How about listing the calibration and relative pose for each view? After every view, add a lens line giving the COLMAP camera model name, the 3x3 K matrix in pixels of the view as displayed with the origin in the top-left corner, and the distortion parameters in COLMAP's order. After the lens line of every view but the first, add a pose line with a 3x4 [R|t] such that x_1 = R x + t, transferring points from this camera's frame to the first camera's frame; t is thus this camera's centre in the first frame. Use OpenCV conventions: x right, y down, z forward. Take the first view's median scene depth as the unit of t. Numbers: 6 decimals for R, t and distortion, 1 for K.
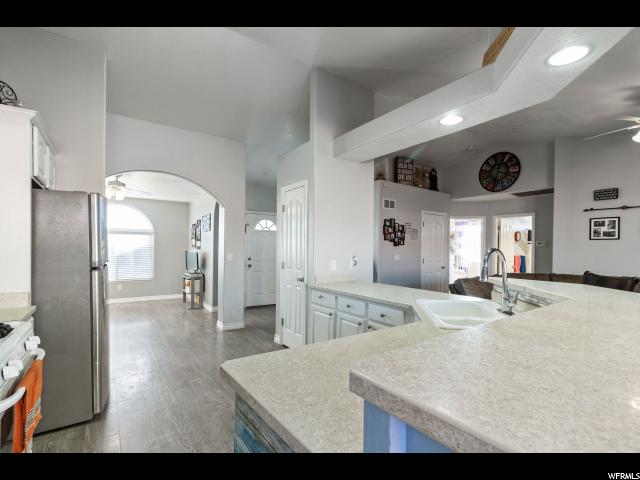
lens RADIAL K [[301.0, 0, 320.0], [0, 301.0, 240.0], [0, 0, 1]] dist [0.001146, 0.000087]
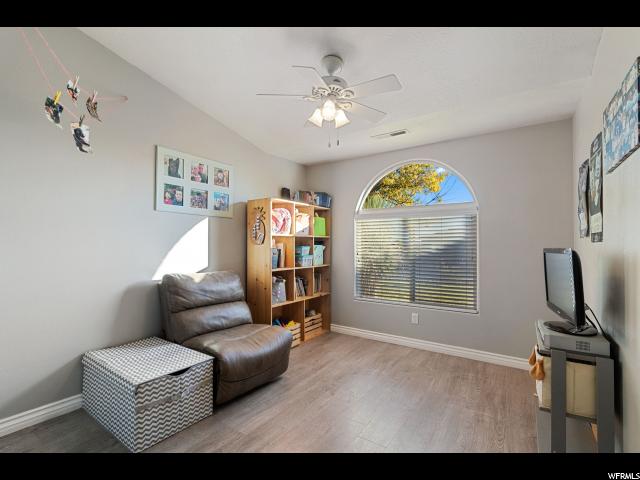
lens RADIAL K [[301.0, 0, 320.0], [0, 301.0, 240.0], [0, 0, 1]] dist [0.001146, 0.000087]
pose [[0.347760, -0.023491, -0.937289, -0.329003], [0.016628, 0.999683, -0.018885, 0.041852], [0.937436, -0.009018, 0.348041, 0.944096]]
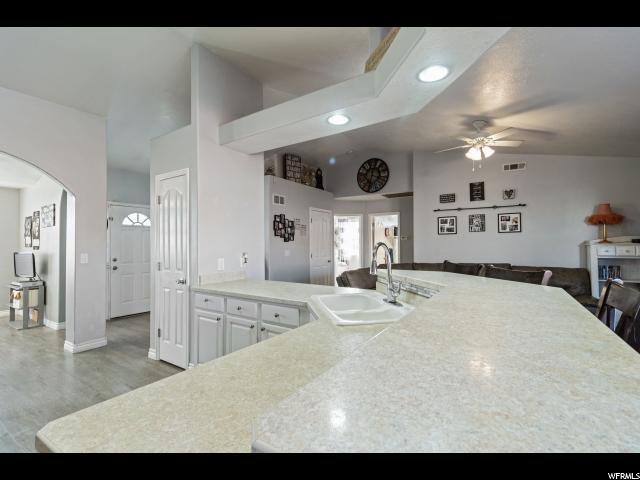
lens RADIAL K [[301.0, 0, 320.0], [0, 301.0, 240.0], [0, 0, 1]] dist [0.001146, 0.000087]
pose [[0.934731, -0.012681, 0.355130, 0.001315], [0.008051, 0.999862, 0.014512, 0.000827], [-0.355265, -0.010706, 0.934704, 0.033750]]
